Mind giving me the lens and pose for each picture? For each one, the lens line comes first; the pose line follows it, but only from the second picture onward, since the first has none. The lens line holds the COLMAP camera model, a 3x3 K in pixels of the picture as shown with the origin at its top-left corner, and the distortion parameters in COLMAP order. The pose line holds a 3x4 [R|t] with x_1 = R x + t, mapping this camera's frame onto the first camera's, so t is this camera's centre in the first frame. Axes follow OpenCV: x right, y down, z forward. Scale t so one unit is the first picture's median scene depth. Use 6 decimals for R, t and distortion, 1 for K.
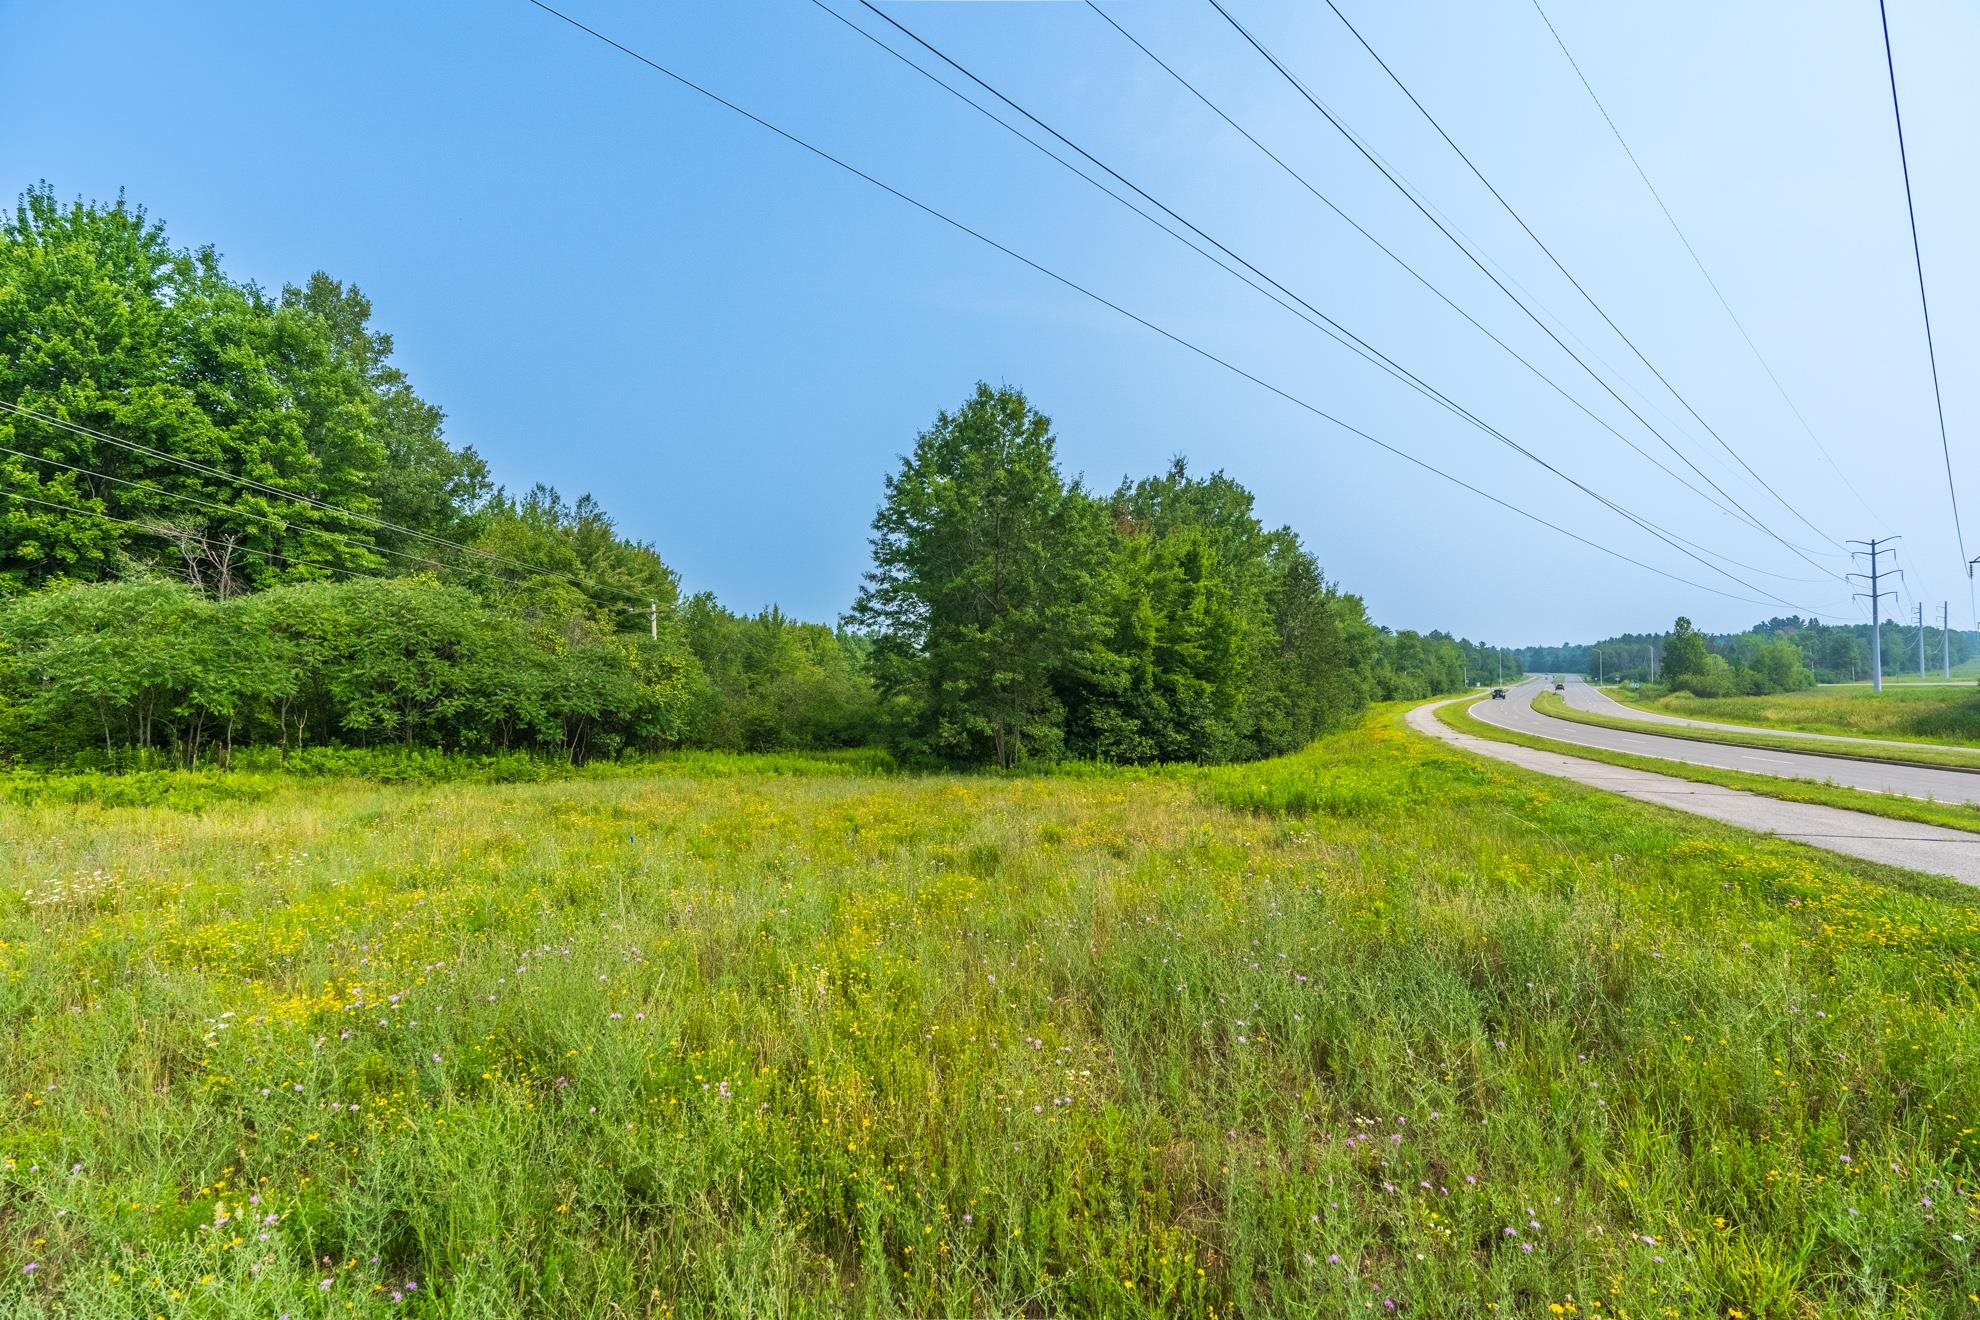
lens RADIAL K [[898.2, 0, 991.6], [0, 898.2, 663.8], [0, 0, 1]] dist [-0.002224, 0.000415]
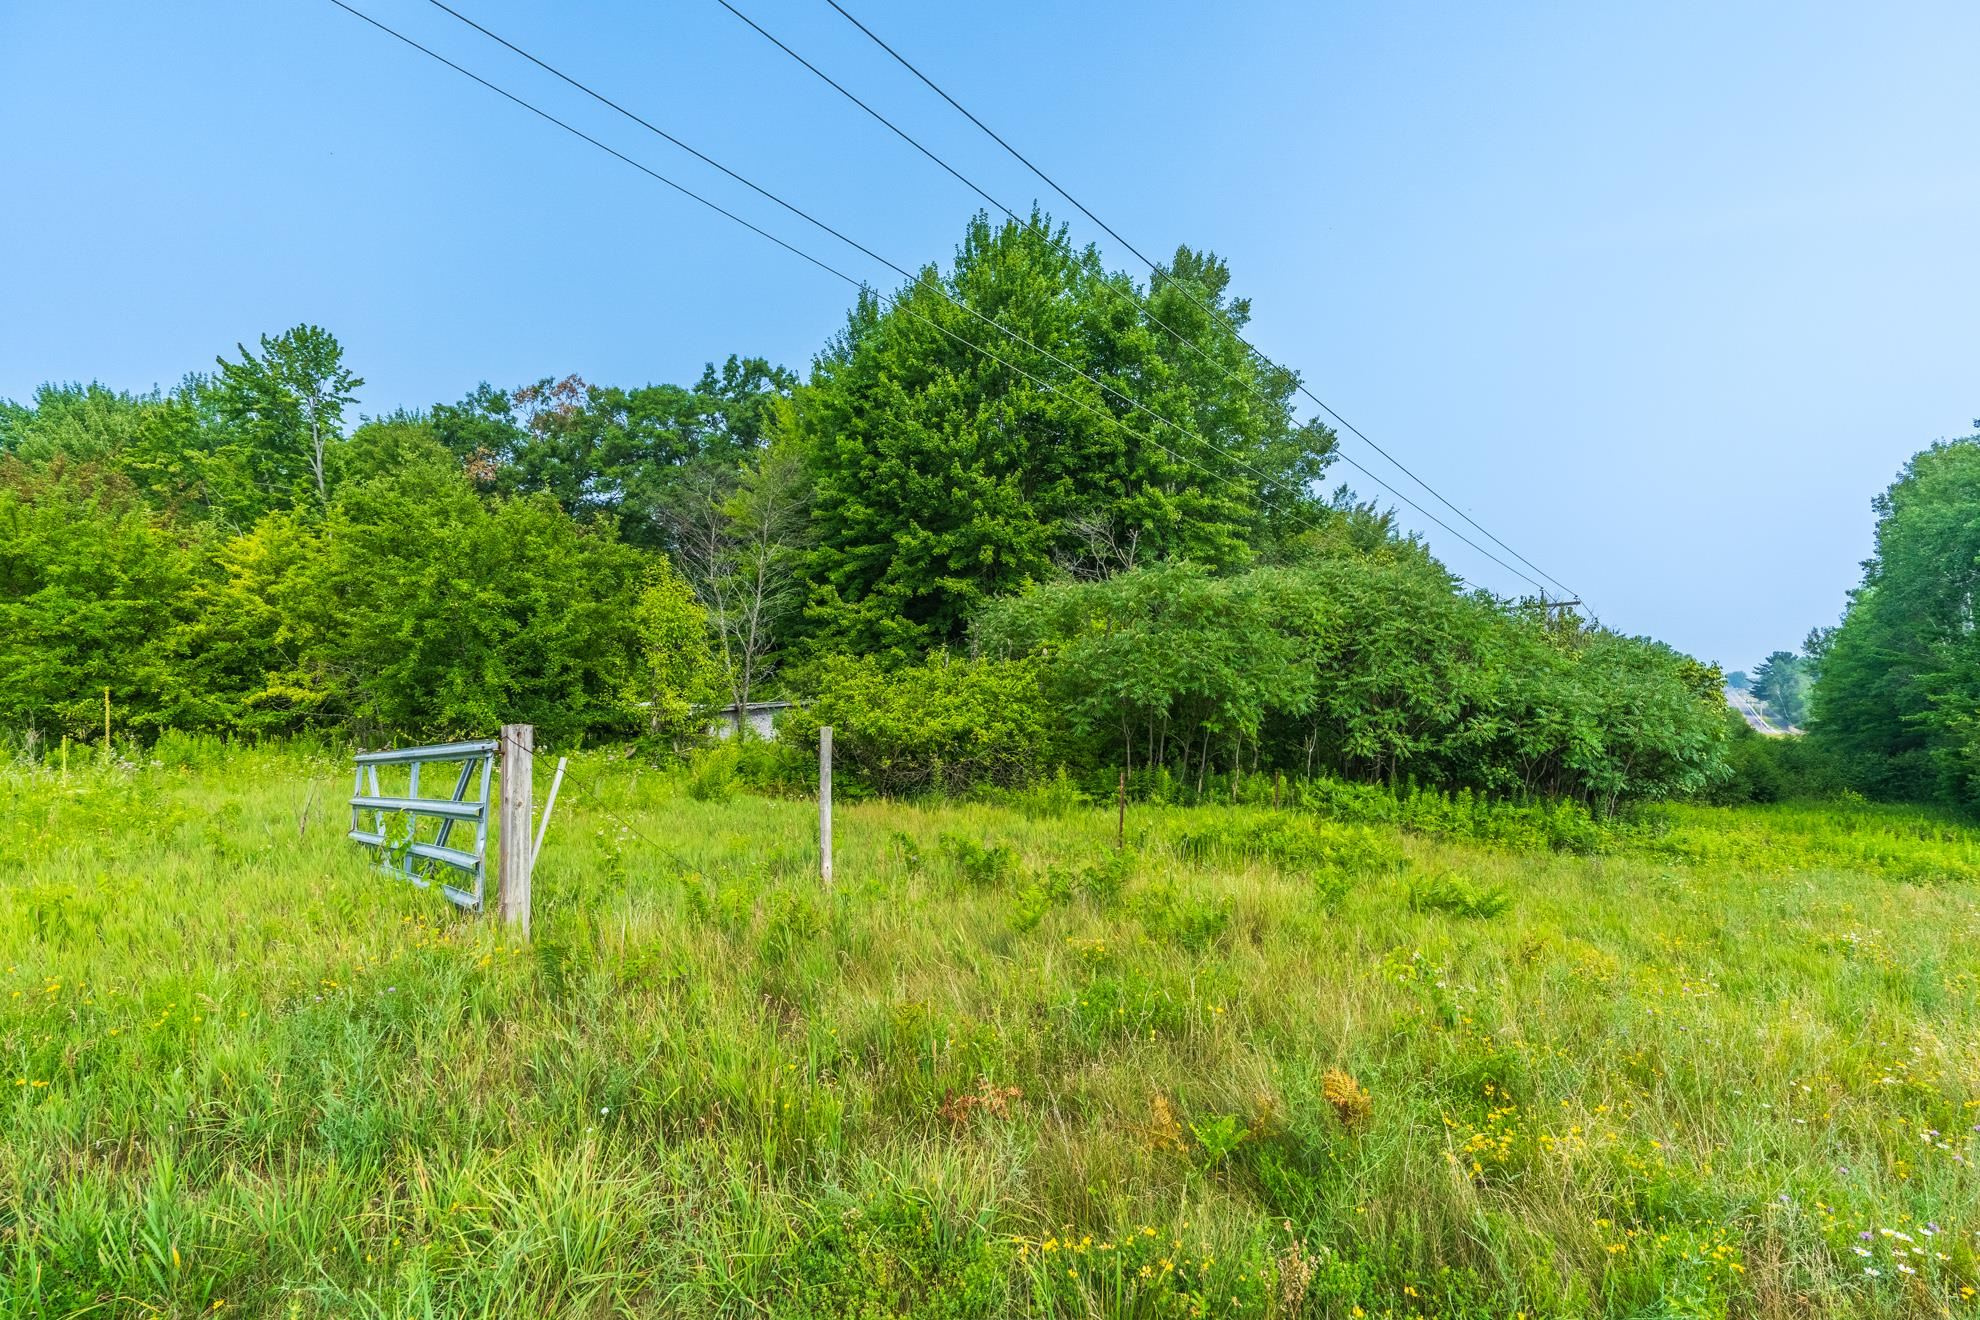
lens RADIAL K [[959.6, 0, 987.1], [0, 959.6, 659.3], [0, 0, 1]] dist [-0.002285, 0.004360]
pose [[0.771950, -0.003361, -0.635674, -0.309180], [-0.011178, 0.999760, -0.018861, 0.007414], [0.635585, 0.021666, 0.771727, 0.137526]]
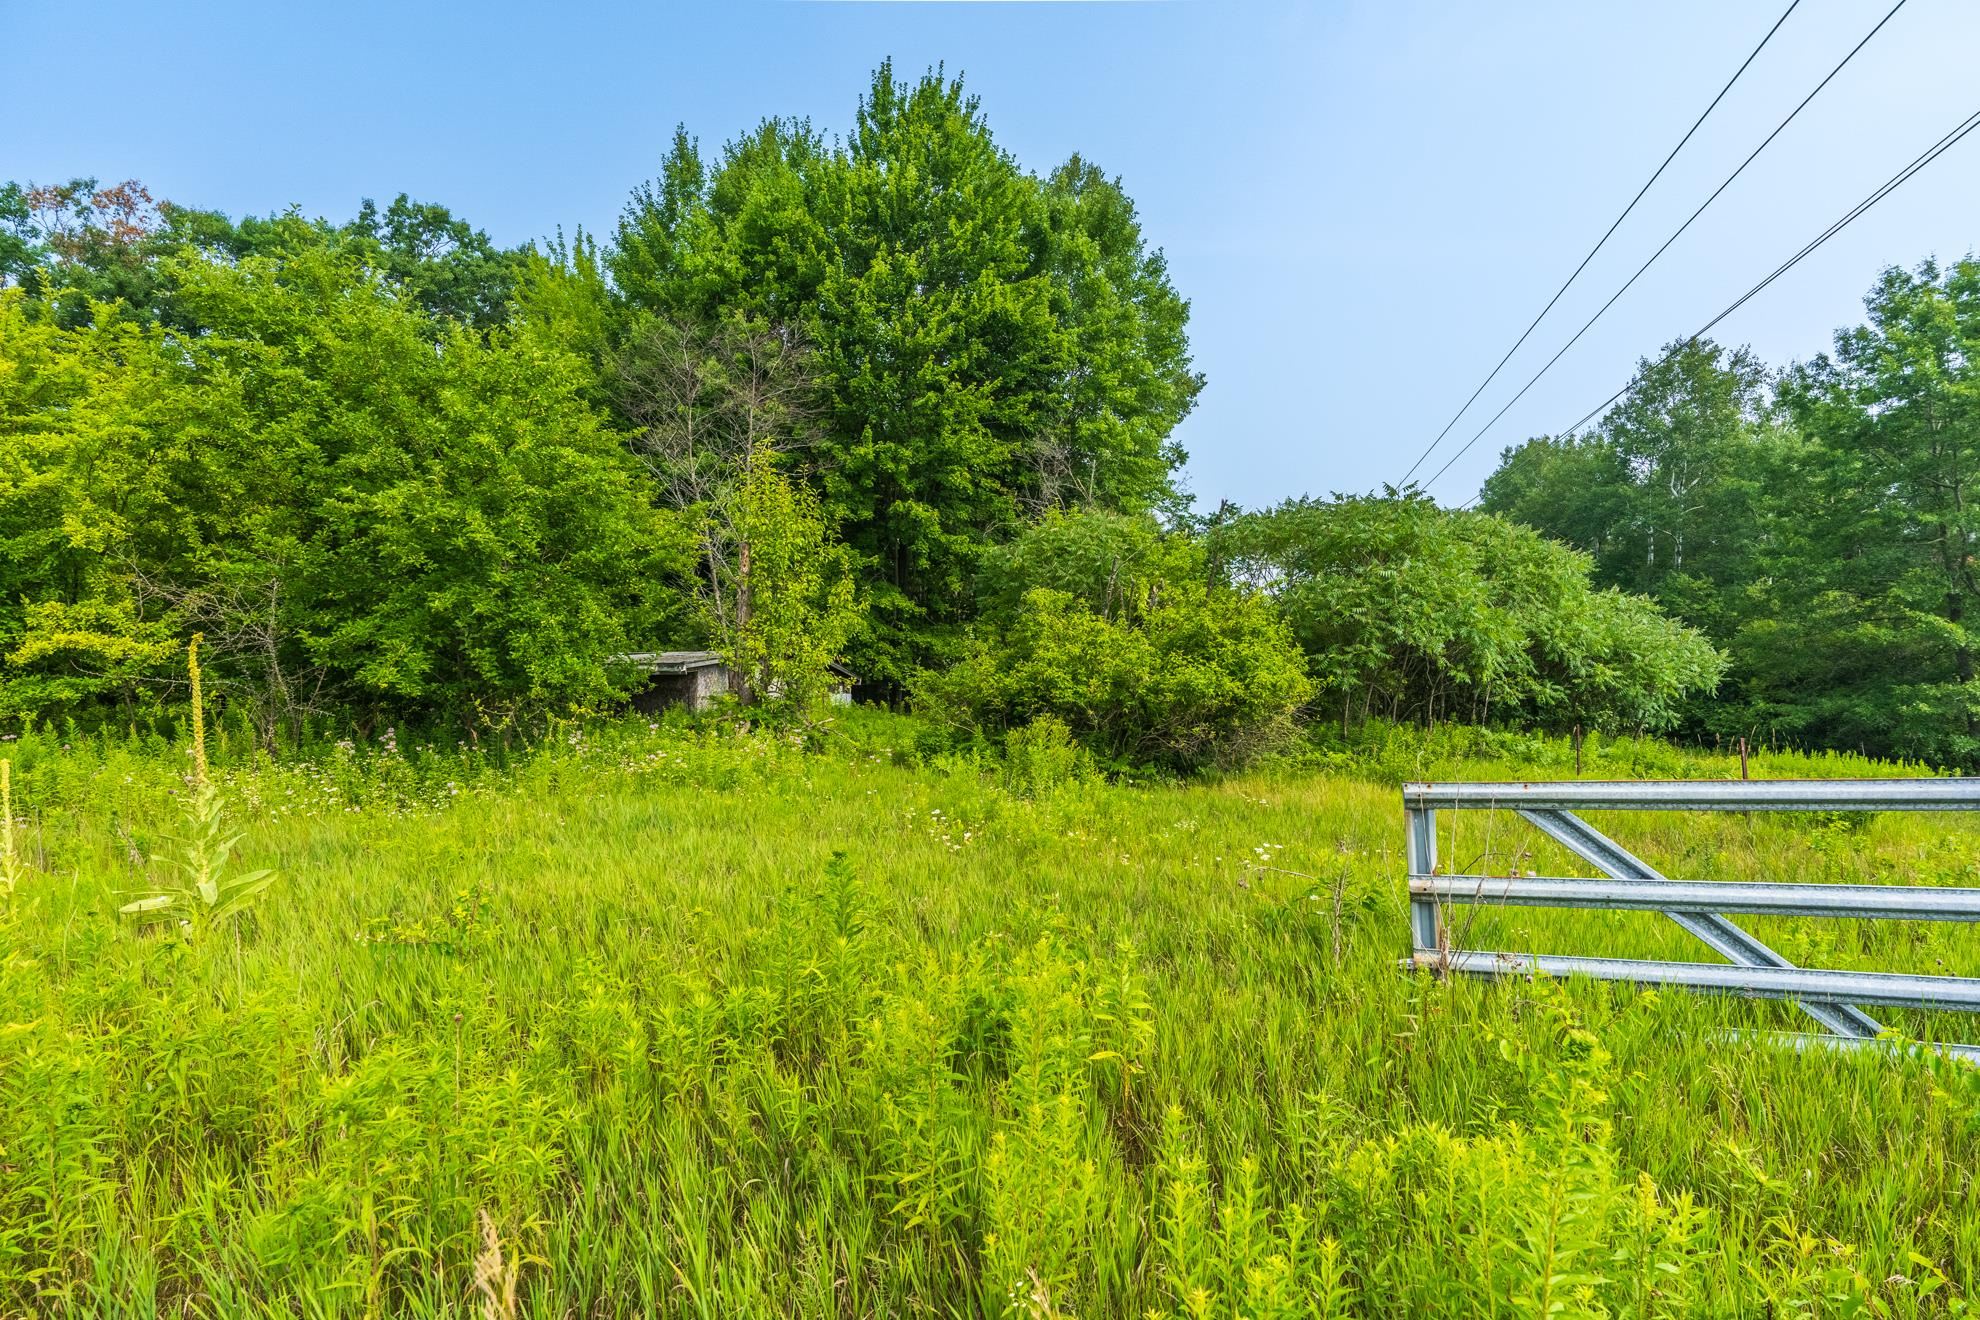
lens RADIAL K [[959.6, 0, 983.6], [0, 959.6, 662.3], [0, 0, 1]] dist [-0.002285, 0.004360]
pose [[0.960428, 0.025363, -0.277372, -0.625756], [-0.015313, 0.999147, 0.038339, 0.011207], [0.278108, -0.032575, 0.959997, 0.102907]]
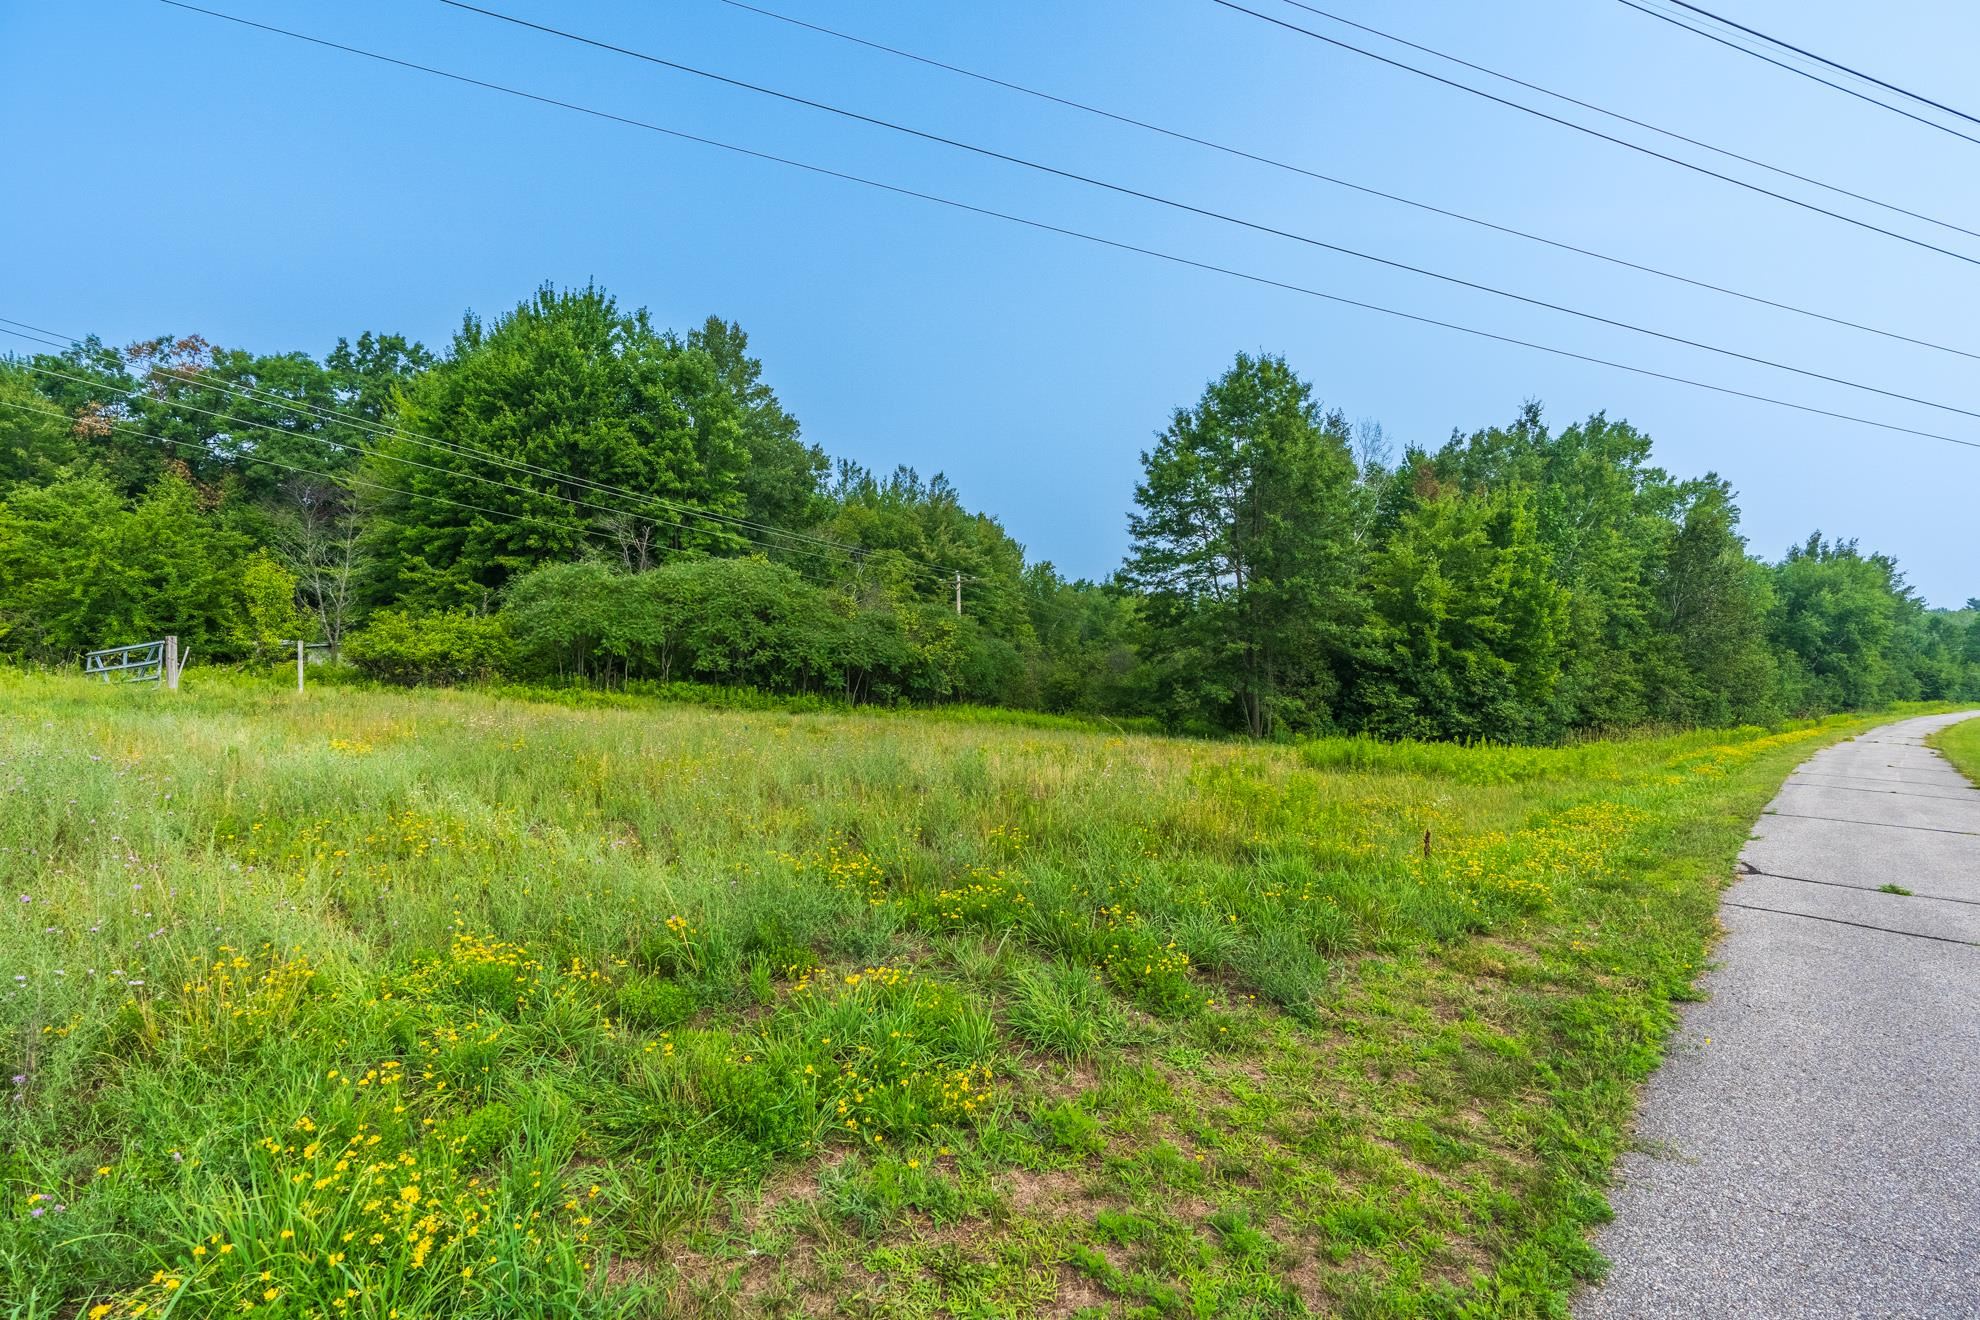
lens RADIAL K [[959.6, 0, 989.3], [0, 959.6, 656.9], [0, 0, 1]] dist [-0.002285, 0.004360]
pose [[0.915872, 0.029928, -0.400353, 0.190054], [-0.020920, 0.999420, 0.026853, 0.003132], [0.400924, -0.016219, 0.915968, -0.111004]]
